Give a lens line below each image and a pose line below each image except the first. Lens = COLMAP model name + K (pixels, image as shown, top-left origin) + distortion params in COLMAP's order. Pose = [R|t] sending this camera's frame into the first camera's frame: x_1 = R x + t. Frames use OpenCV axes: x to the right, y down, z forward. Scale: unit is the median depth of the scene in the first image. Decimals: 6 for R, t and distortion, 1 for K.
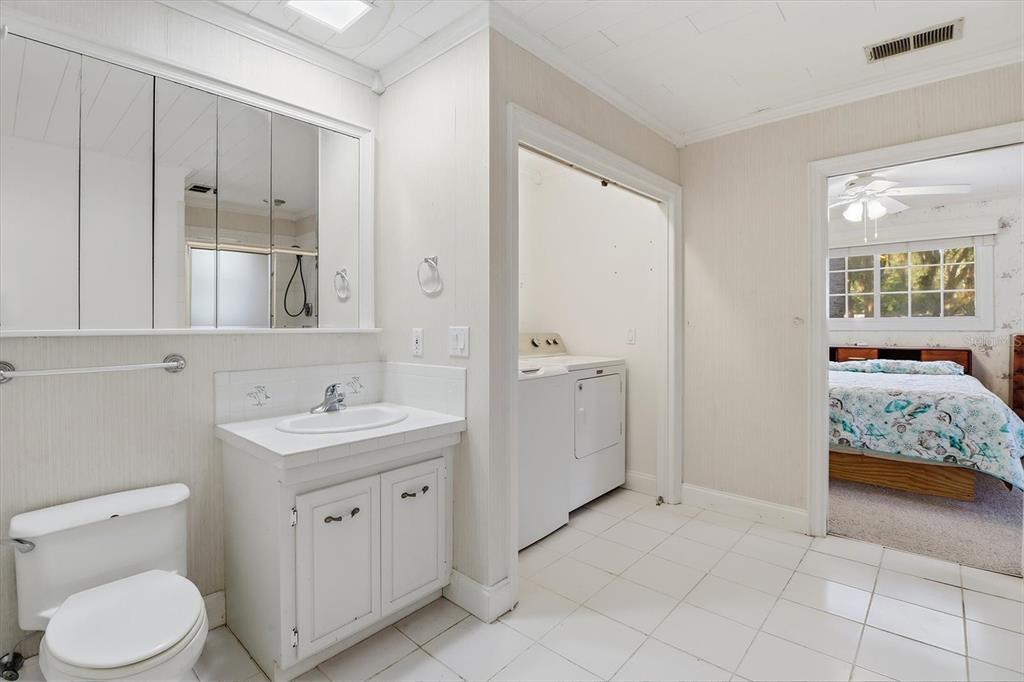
lens RADIAL K [[478.8, 0, 510.7], [0, 478.8, 334.2], [0, 0, 1]] dist [-0.025994, -0.003378]
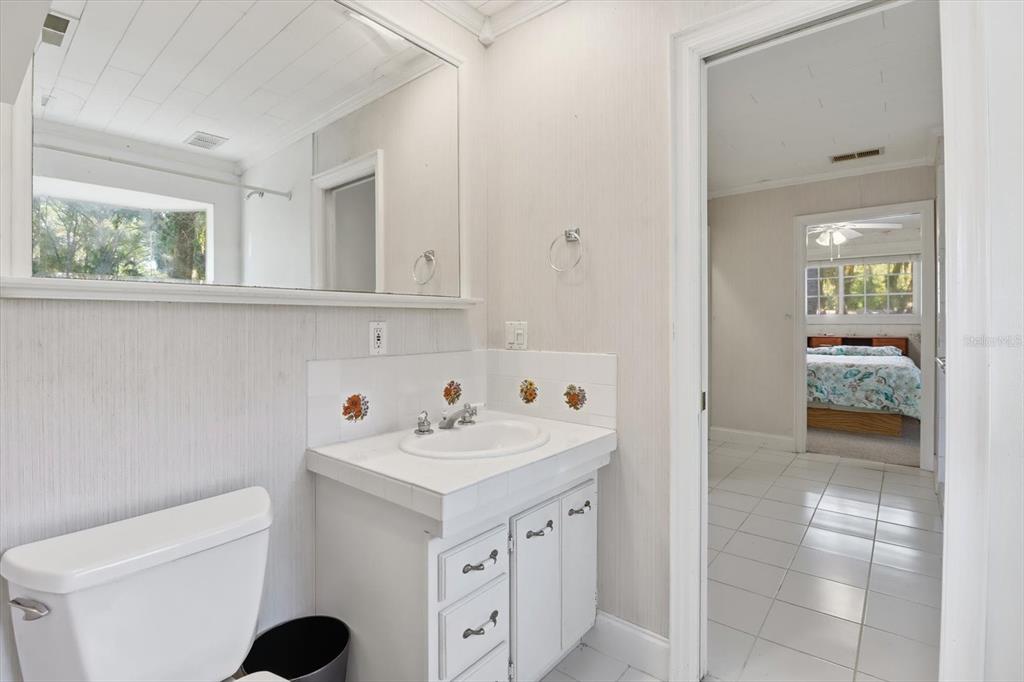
lens RADIAL K [[478.8, 0, 511.7], [0, 478.8, 335.3], [0, 0, 1]] dist [-0.025994, -0.003378]
pose [[0.999153, -0.005544, 0.040768, -0.304021], [0.005170, 0.999944, 0.009275, 0.009596], [-0.040817, -0.009056, 0.999126, -0.435937]]
